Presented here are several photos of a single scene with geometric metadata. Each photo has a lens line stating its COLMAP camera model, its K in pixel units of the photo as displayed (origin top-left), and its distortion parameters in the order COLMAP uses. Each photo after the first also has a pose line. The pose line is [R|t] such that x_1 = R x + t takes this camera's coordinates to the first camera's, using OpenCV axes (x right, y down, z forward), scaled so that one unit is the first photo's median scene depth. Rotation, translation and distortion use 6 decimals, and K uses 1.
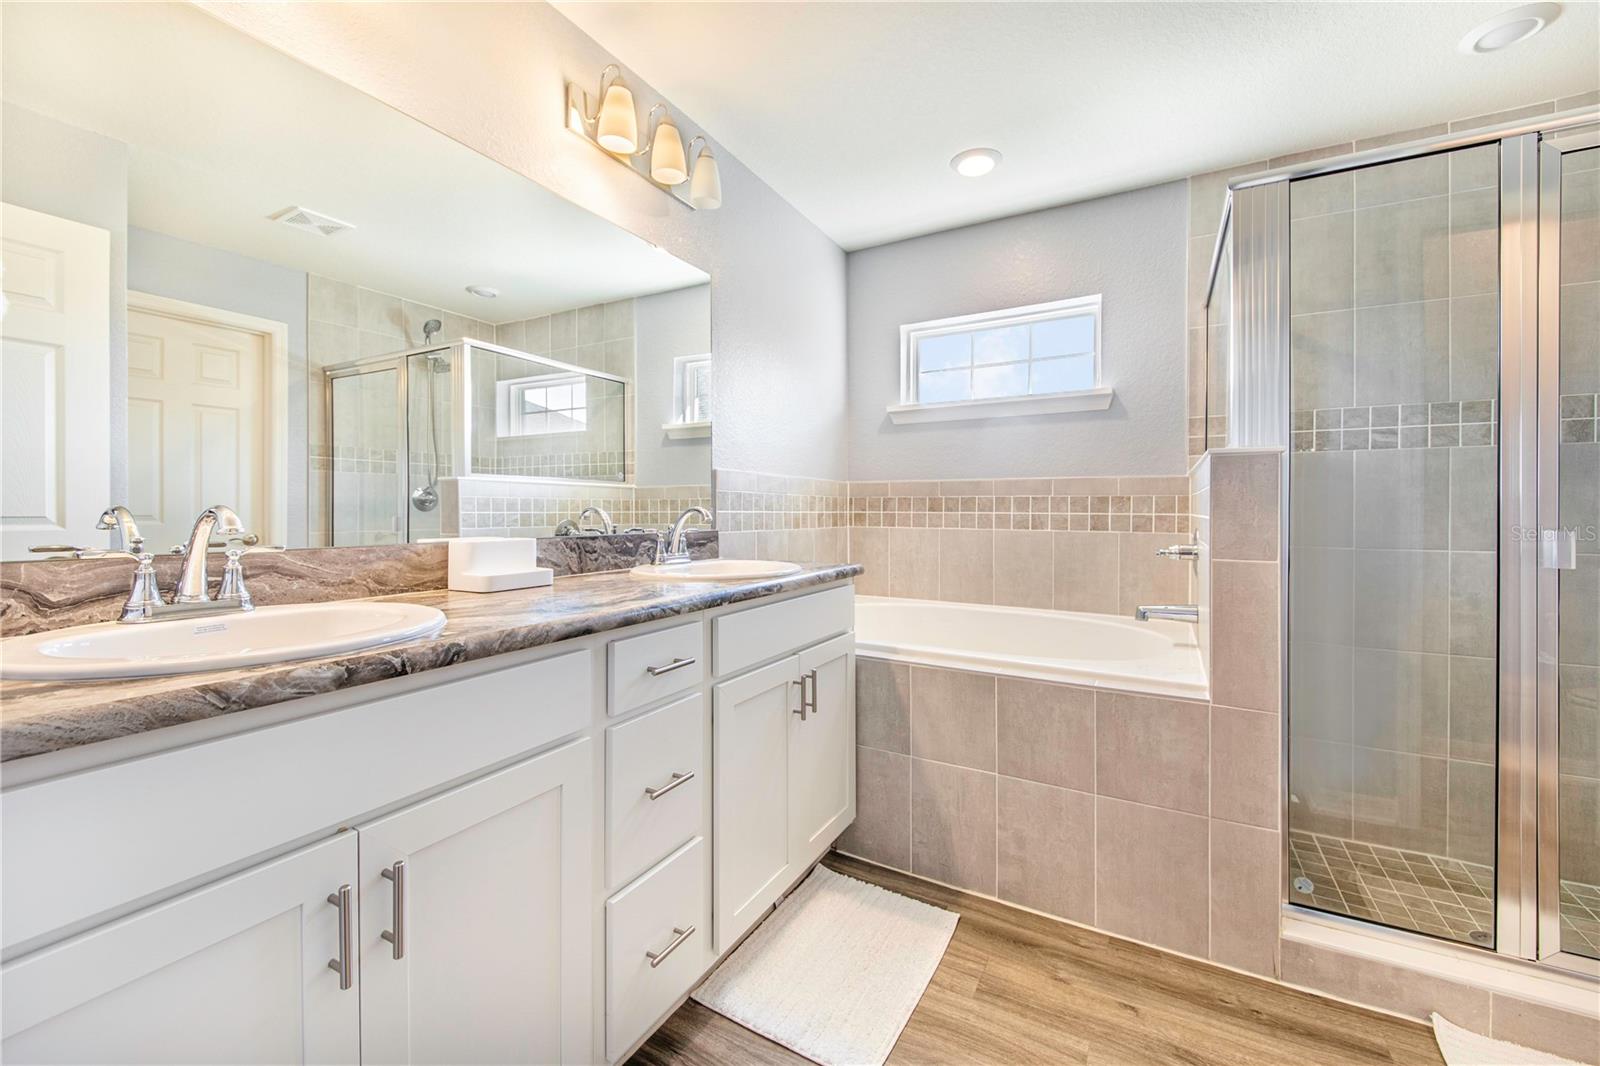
lens RADIAL K [[633.2, 0, 773.9], [0, 633.2, 503.9], [0, 0, 1]] dist [0.023524, -0.022123]
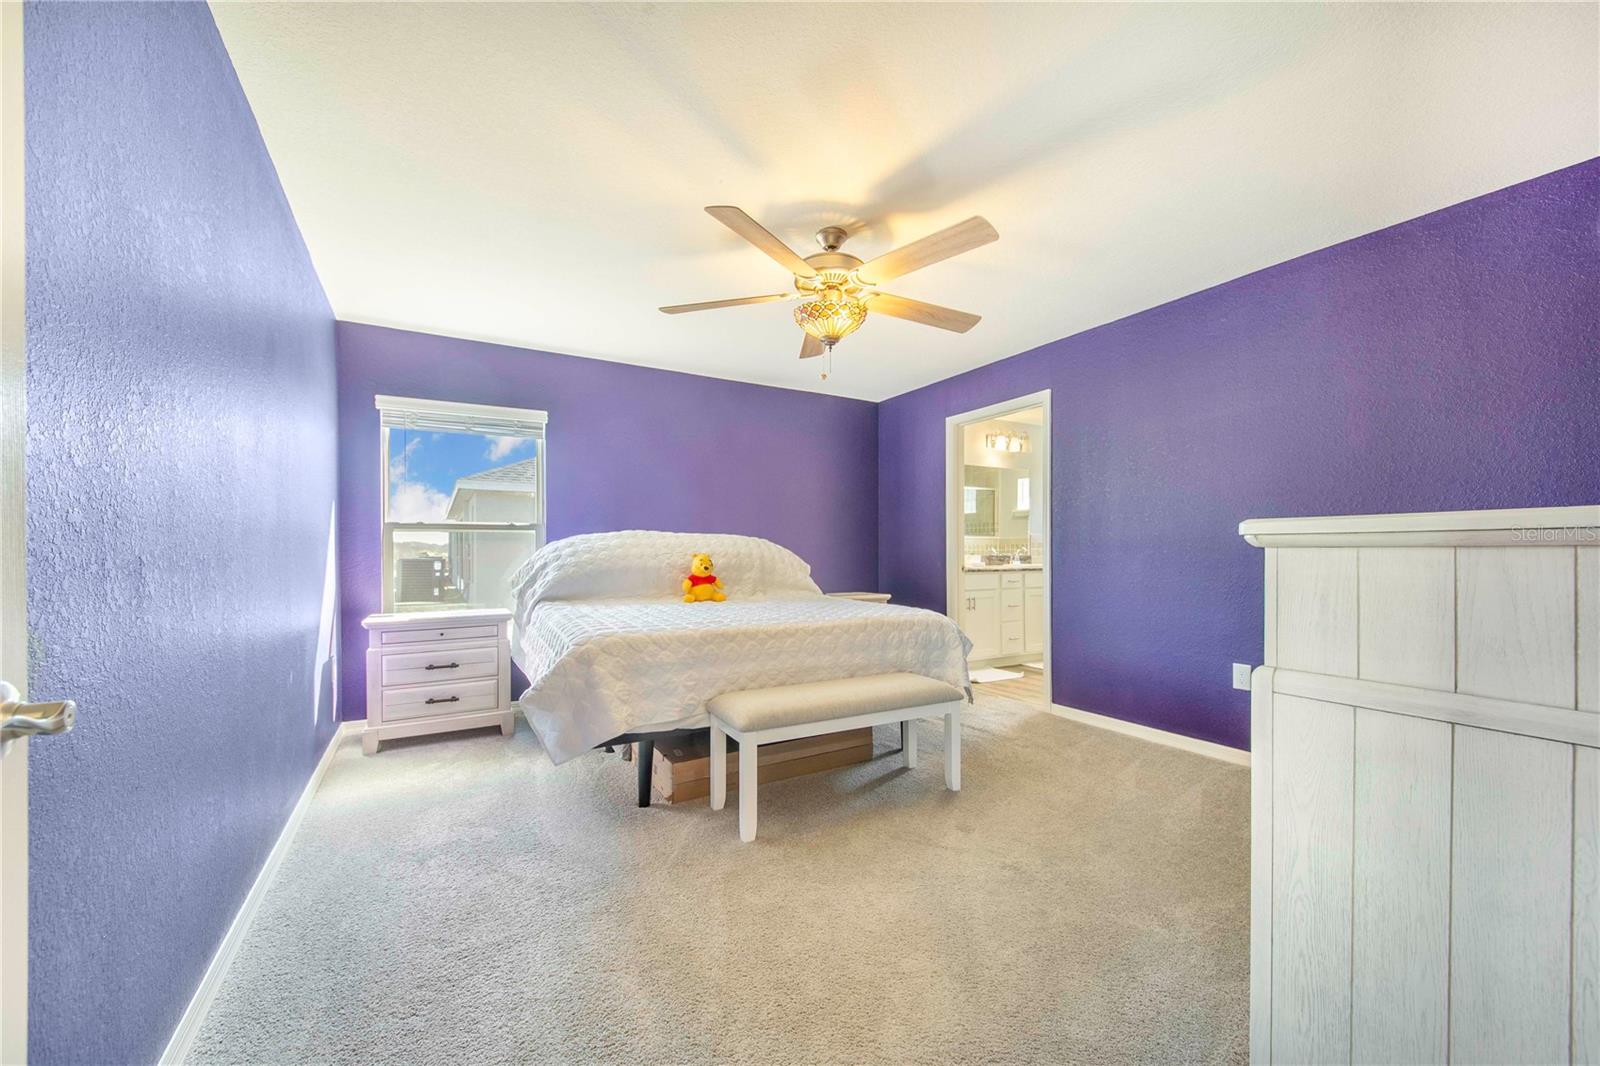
lens RADIAL K [[616.6, 0, 799.4], [0, 616.6, 530.0], [0, 0, 1]] dist [0.026722, -0.009903]
pose [[0.872450, -0.011370, -0.488571, 0.483451], [0.000060, 0.999732, -0.023159, -0.015259], [0.488704, 0.020176, 0.872216, -2.629971]]
